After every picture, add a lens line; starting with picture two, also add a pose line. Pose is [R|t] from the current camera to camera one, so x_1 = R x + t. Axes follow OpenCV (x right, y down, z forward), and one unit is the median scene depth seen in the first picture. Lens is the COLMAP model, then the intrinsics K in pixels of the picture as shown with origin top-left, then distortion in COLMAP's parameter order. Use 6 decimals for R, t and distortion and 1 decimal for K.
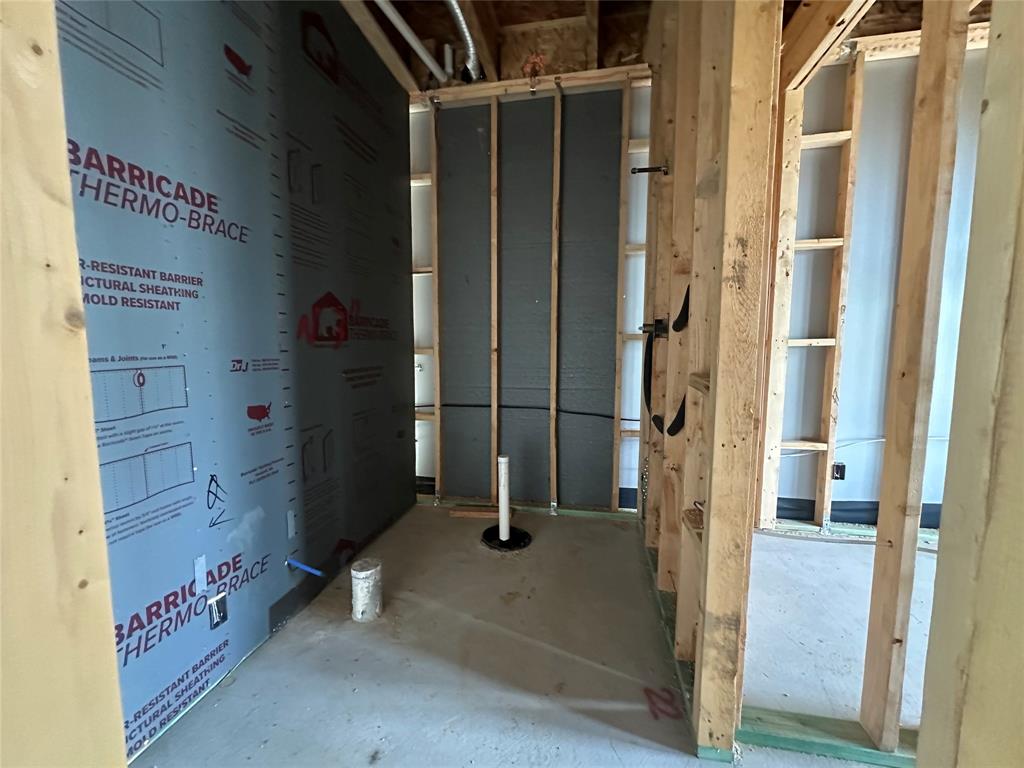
lens RADIAL K [[408.2, 0, 512.0], [0, 408.2, 384.0], [0, 0, 1]] dist [-0.002388, -0.000381]
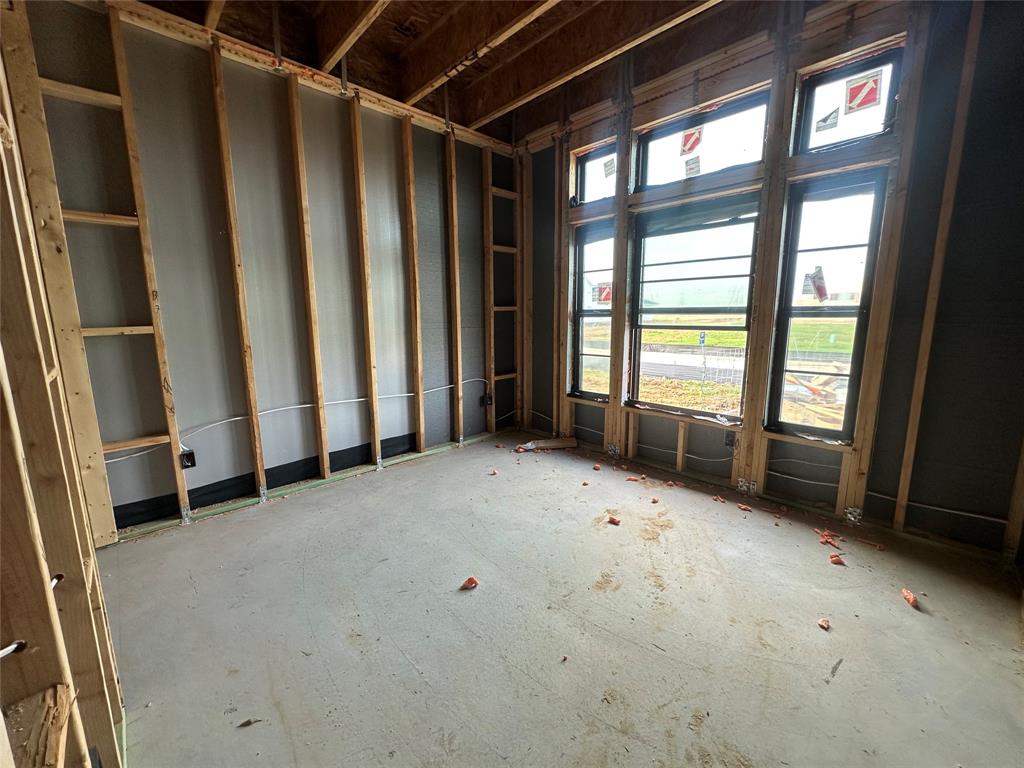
lens RADIAL K [[408.2, 0, 512.0], [0, 408.2, 384.0], [0, 0, 1]] dist [-0.002388, -0.000381]
pose [[0.559915, -0.147046, 0.815397, 0.459771], [0.083942, 0.989129, 0.120736, -0.022059], [-0.824287, 0.000844, 0.566171, -0.220400]]
